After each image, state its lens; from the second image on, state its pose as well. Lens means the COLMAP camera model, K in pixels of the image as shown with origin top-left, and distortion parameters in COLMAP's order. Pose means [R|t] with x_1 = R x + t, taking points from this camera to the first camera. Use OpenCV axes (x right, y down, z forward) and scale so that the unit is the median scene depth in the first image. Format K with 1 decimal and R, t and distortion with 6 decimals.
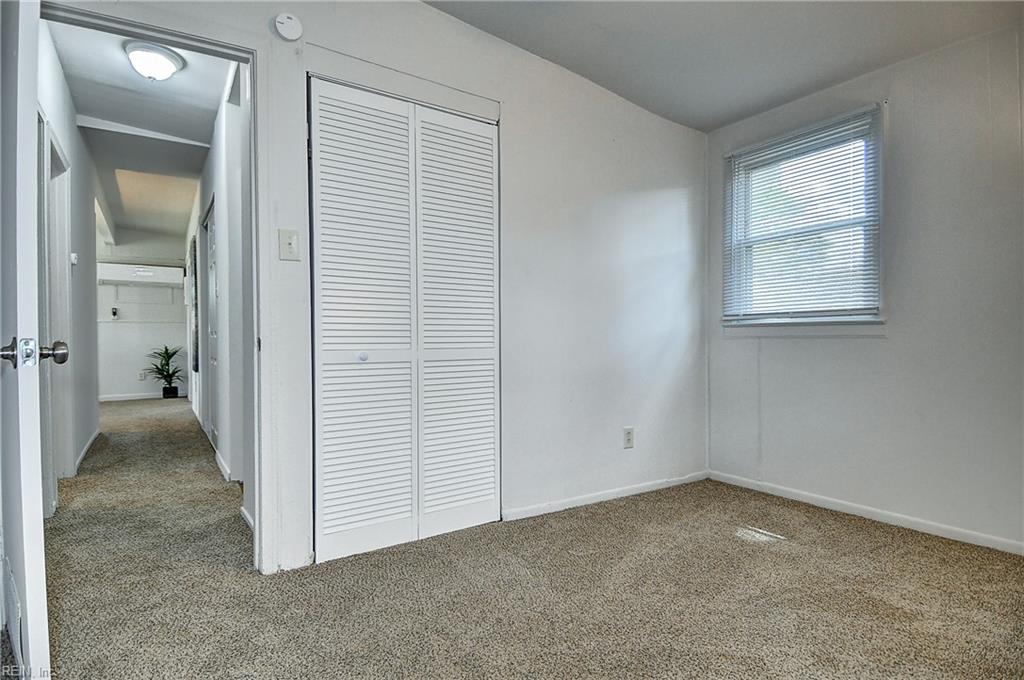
lens RADIAL K [[525.2, 0, 512.0], [0, 525.2, 340.0], [0, 0, 1]] dist [0.061228, -0.060477]
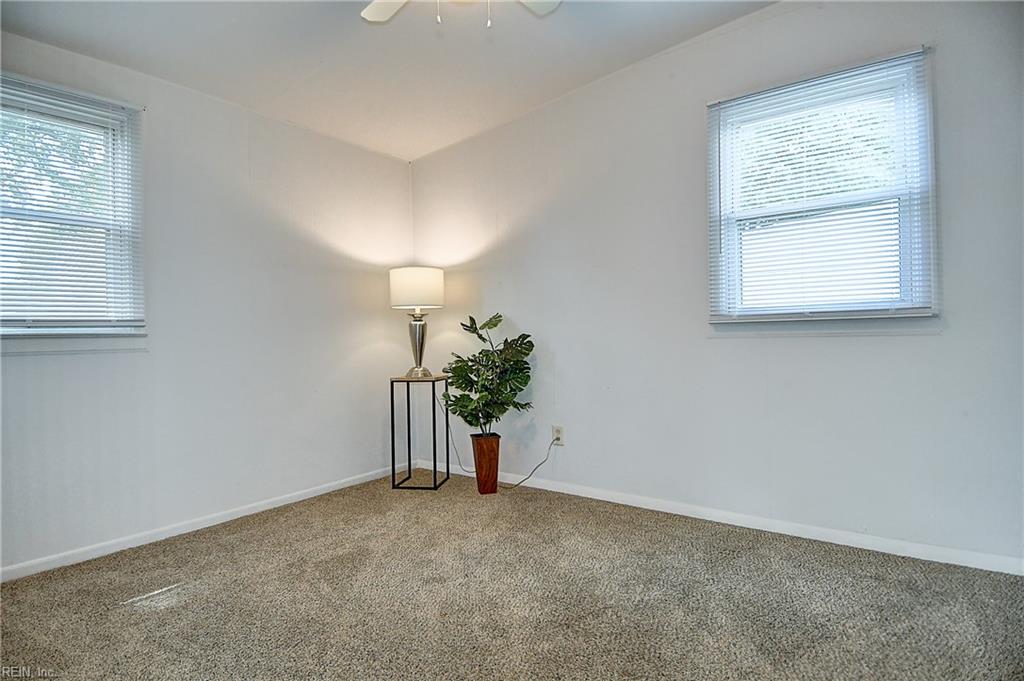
lens RADIAL K [[525.2, 0, 512.0], [0, 525.2, 340.5], [0, 0, 1]] dist [0.061228, -0.060477]
pose [[-0.318258, 0.006425, 0.947982, -0.419957], [0.032414, 0.999466, 0.004108, -0.006147], [-0.947450, 0.032035, -0.318296, 0.668298]]
